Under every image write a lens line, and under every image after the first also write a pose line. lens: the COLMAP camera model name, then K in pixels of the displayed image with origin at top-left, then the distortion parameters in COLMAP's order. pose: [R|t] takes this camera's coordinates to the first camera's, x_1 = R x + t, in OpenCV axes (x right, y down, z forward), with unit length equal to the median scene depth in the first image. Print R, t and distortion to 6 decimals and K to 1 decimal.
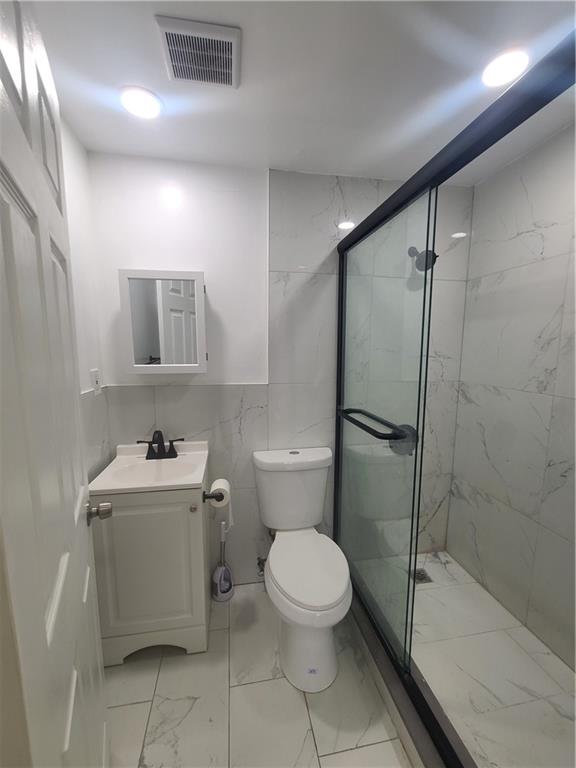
lens RADIAL K [[325.5, 0, 286.2], [0, 325.5, 389.7], [0, 0, 1]] dist [-0.001866, -0.000319]
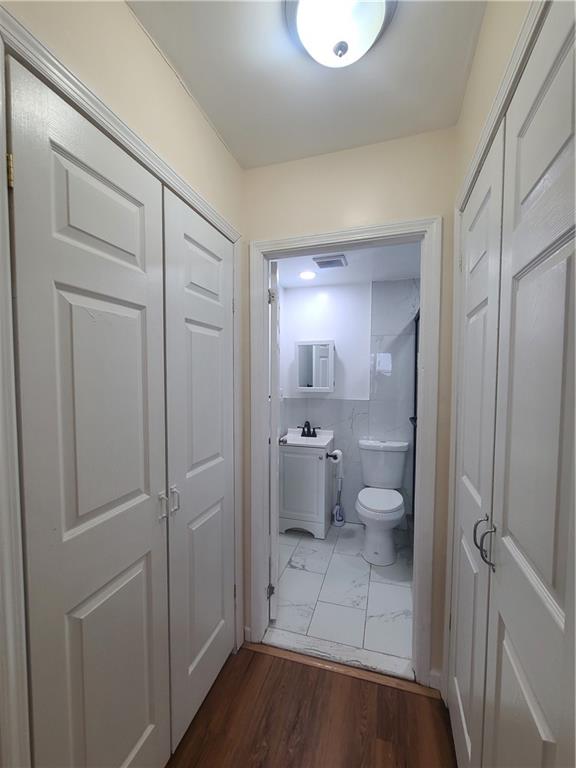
lens RADIAL K [[325.5, 0, 286.2], [0, 325.5, 389.7], [0, 0, 1]] dist [-0.001866, -0.000319]
pose [[0.888963, 0.022798, -0.457412, 0.357525], [-0.060979, 0.995760, -0.068880, 0.077291], [0.453902, 0.089125, 0.886583, -0.756499]]
